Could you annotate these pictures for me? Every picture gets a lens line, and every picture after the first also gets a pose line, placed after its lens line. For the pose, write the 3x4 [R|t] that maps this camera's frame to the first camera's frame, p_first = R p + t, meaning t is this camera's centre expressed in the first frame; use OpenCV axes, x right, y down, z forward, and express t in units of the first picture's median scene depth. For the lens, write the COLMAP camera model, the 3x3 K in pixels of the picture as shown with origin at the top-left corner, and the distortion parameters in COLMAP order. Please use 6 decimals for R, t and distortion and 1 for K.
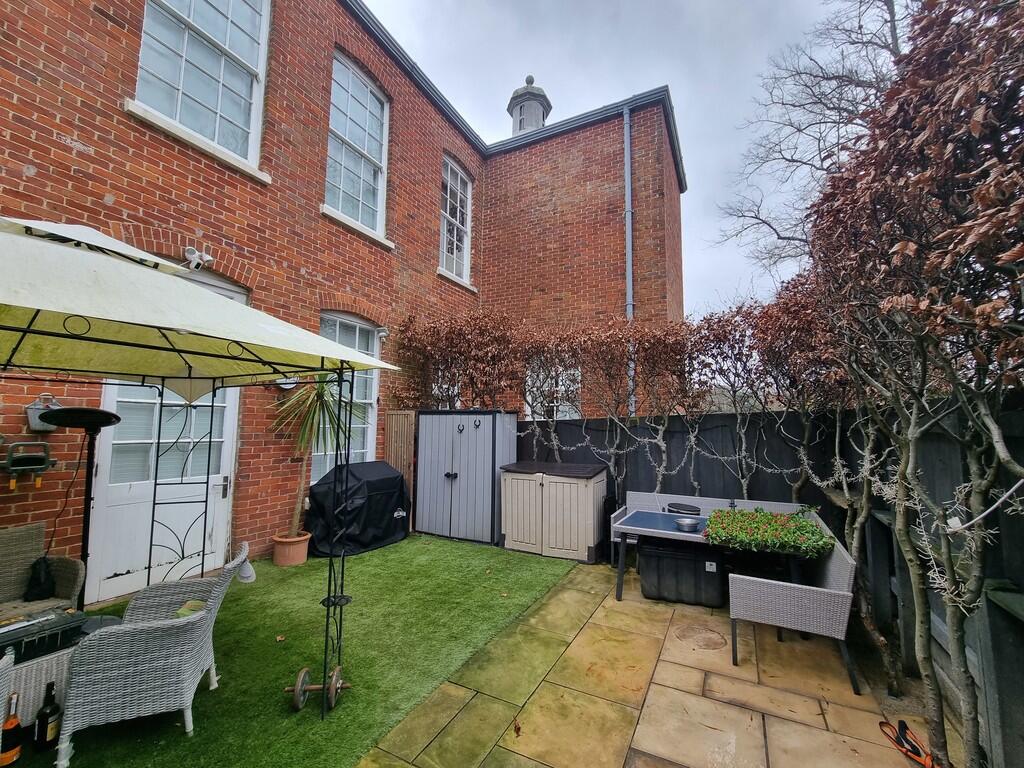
lens RADIAL K [[428.6, 0, 518.5], [0, 428.6, 378.7], [0, 0, 1]] dist [-0.004367, -0.000219]
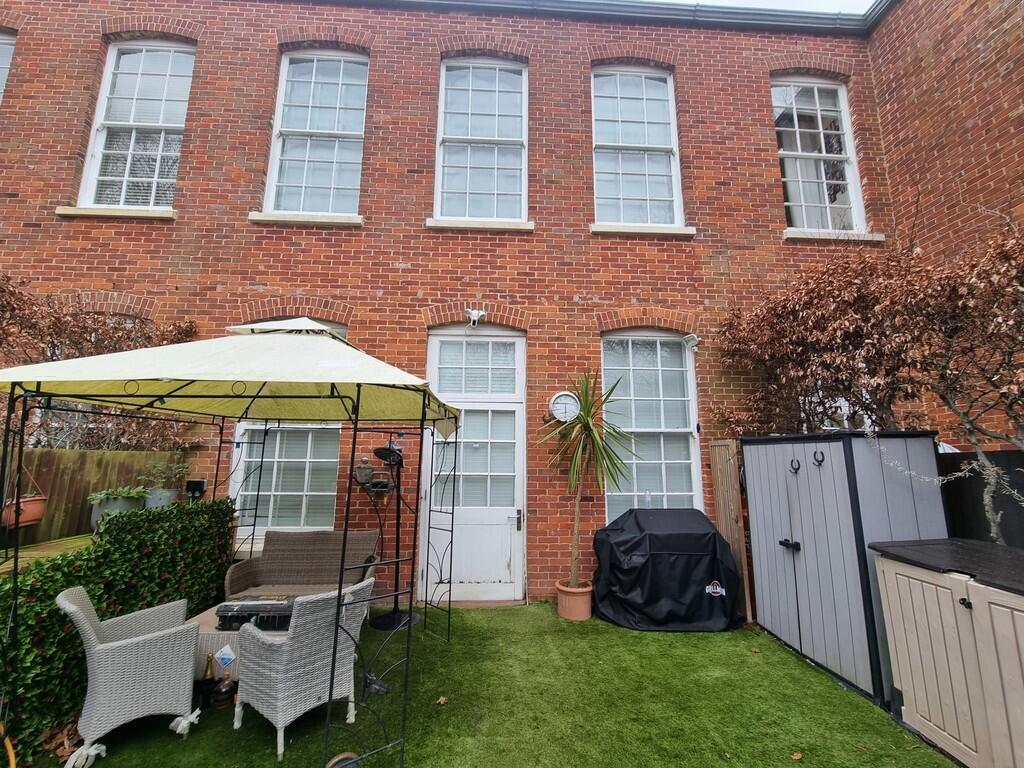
lens RADIAL K [[428.6, 0, 518.5], [0, 428.6, 378.7], [0, 0, 1]] dist [-0.004367, -0.000219]
pose [[0.485348, -0.162397, -0.859107, 0.223164], [0.092882, 0.986615, -0.134027, 0.042426], [0.869374, -0.014746, 0.493935, 0.394321]]
